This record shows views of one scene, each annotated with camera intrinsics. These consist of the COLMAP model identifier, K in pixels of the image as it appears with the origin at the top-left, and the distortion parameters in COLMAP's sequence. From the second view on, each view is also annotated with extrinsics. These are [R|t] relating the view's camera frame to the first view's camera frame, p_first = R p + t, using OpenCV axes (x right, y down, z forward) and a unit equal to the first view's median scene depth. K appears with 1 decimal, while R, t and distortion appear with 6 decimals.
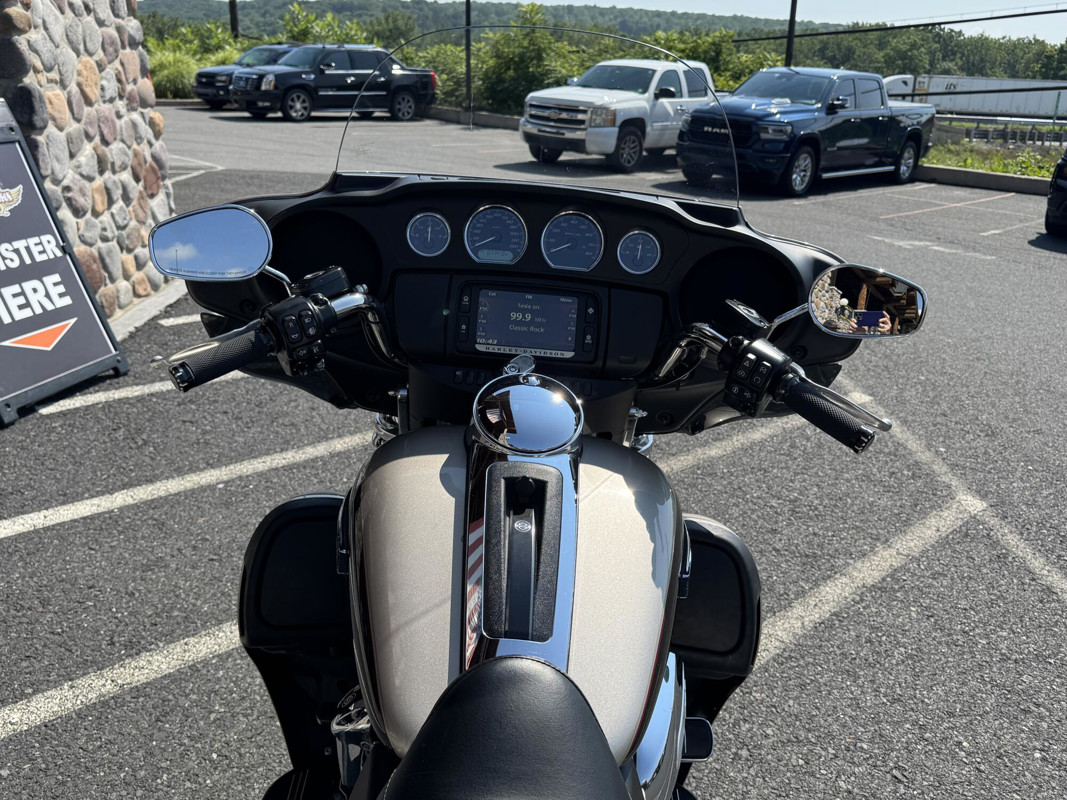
lens RADIAL K [[998.6, 0, 533.5], [0, 998.6, 400.0], [0, 0, 1]] dist [0.108605, -0.182293]
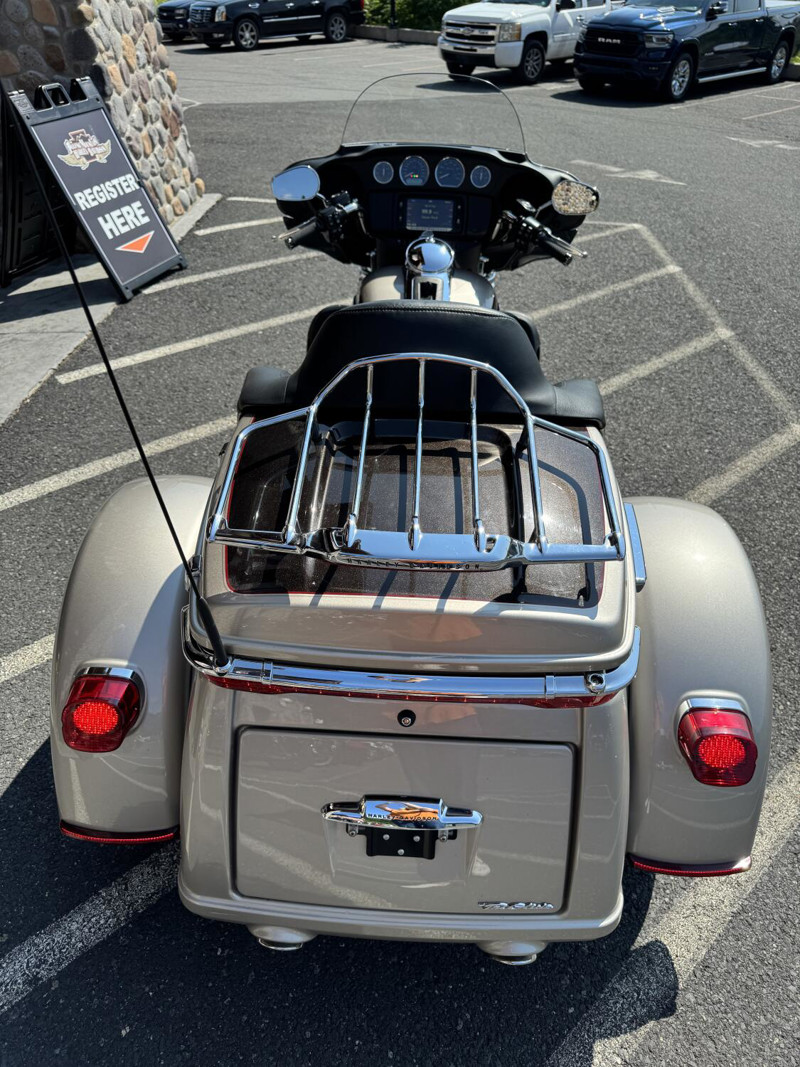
lens RADIAL K [[754.0, 0, 400.0], [0, 754.0, 533.5], [0, 0, 1]] dist [0.021740, -0.028870]
pose [[0.997168, -0.012605, -0.074141, 0.011073], [0.034435, 0.952961, 0.301129, 0.022600], [0.066858, -0.302830, 0.950697, -0.203584]]
